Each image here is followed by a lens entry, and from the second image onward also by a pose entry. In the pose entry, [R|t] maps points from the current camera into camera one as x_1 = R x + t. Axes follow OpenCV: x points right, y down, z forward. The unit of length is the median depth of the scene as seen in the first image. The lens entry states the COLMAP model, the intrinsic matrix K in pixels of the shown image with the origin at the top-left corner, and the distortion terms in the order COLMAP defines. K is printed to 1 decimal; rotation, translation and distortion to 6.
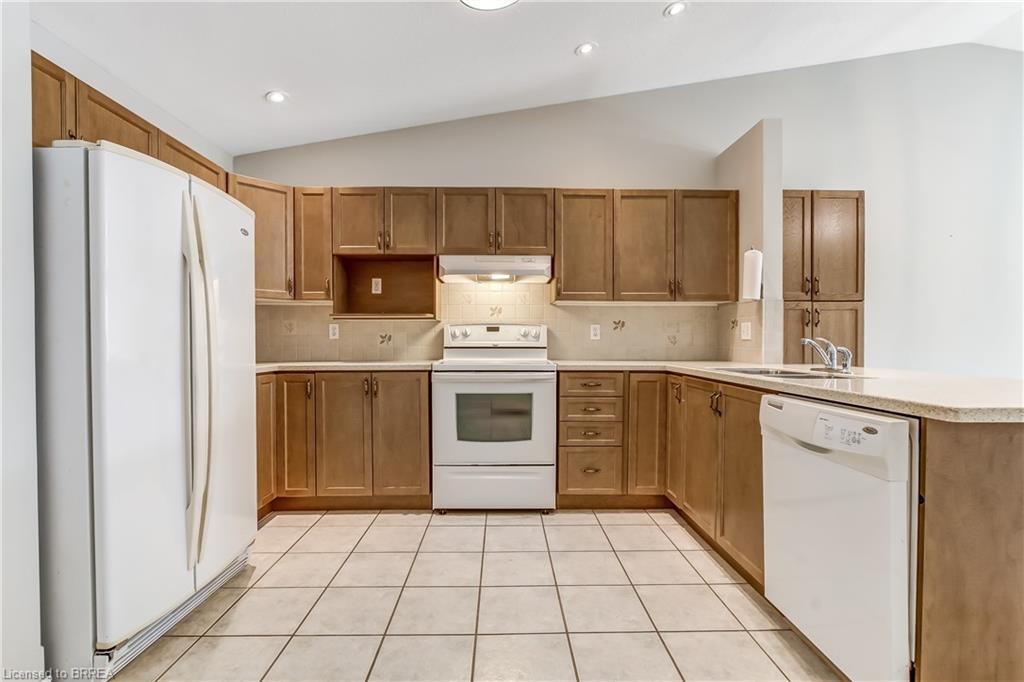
lens RADIAL K [[468.7, 0, 509.1], [0, 468.7, 346.3], [0, 0, 1]] dist [-0.020164, 0.005257]
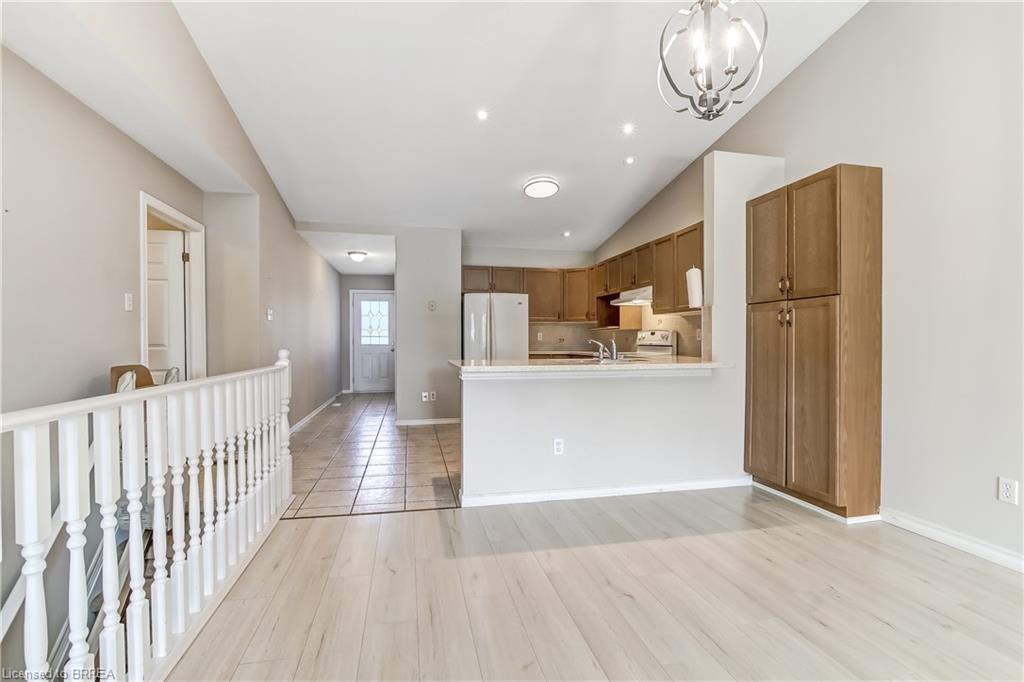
lens RADIAL K [[468.7, 0, 509.1], [0, 468.7, 346.3], [0, 0, 1]] dist [-0.020164, 0.005257]
pose [[0.189352, 0.011725, -0.981839, 1.521498], [-0.012725, 0.999874, 0.009486, -0.003217], [0.981827, 0.010698, 0.189478, 0.257306]]
